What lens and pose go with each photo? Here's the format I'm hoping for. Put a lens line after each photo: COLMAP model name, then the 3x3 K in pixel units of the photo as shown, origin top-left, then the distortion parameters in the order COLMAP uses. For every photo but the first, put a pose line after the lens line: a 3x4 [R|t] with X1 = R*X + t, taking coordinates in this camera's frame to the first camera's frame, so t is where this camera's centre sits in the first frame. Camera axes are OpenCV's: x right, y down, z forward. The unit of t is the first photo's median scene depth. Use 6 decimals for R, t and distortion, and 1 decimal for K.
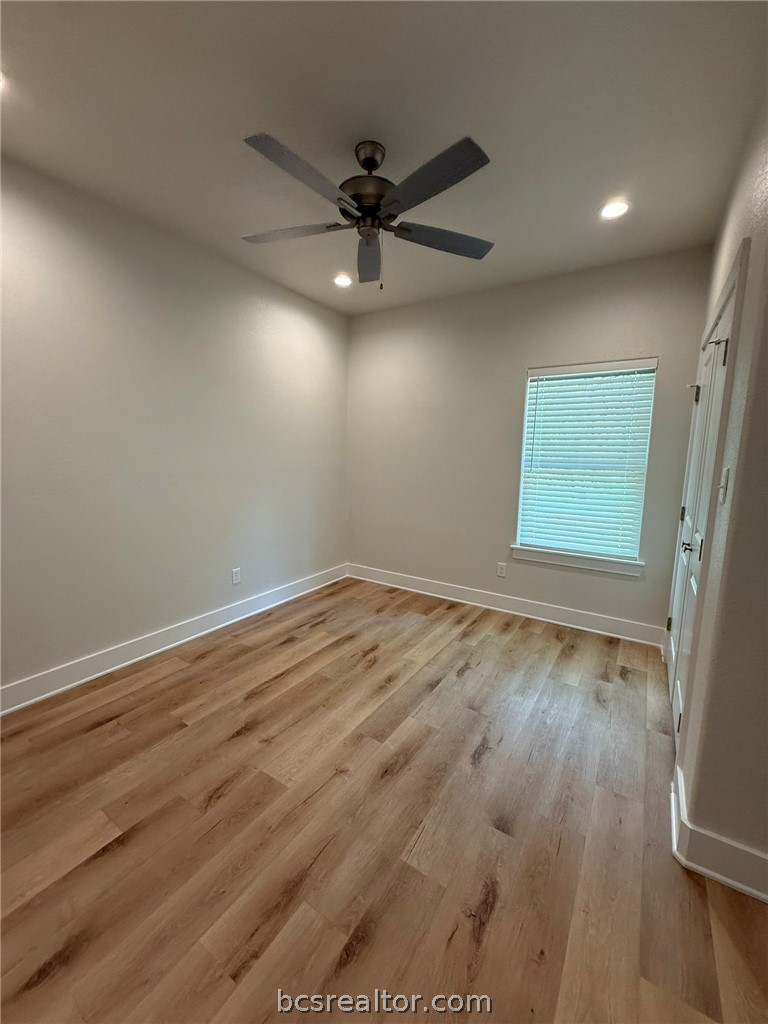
lens RADIAL K [[410.4, 0, 391.3], [0, 410.4, 512.7], [0, 0, 1]] dist [0.011308, -0.000344]
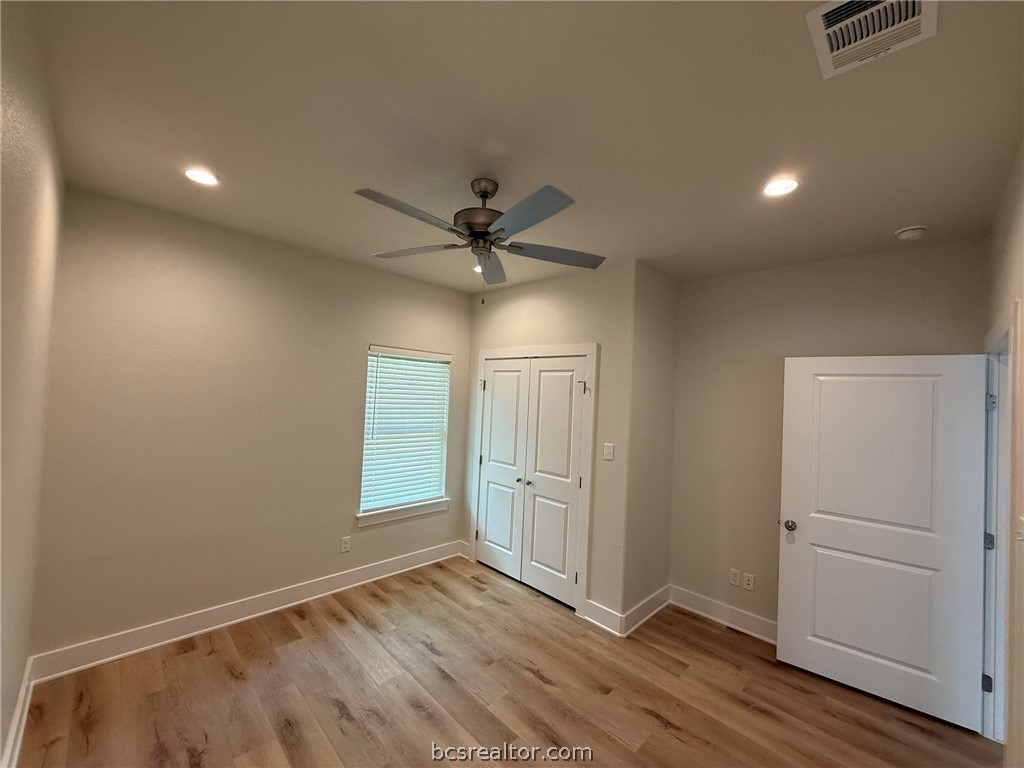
lens RADIAL K [[410.4, 0, 505.2], [0, 410.4, 386.8], [0, 0, 1]] dist [0.011308, -0.000344]
pose [[0.225818, 0.012386, 0.974091, -0.659573], [0.097099, 0.994654, -0.035157, -0.174618], [-0.969318, 0.102522, 0.223408, 0.446877]]
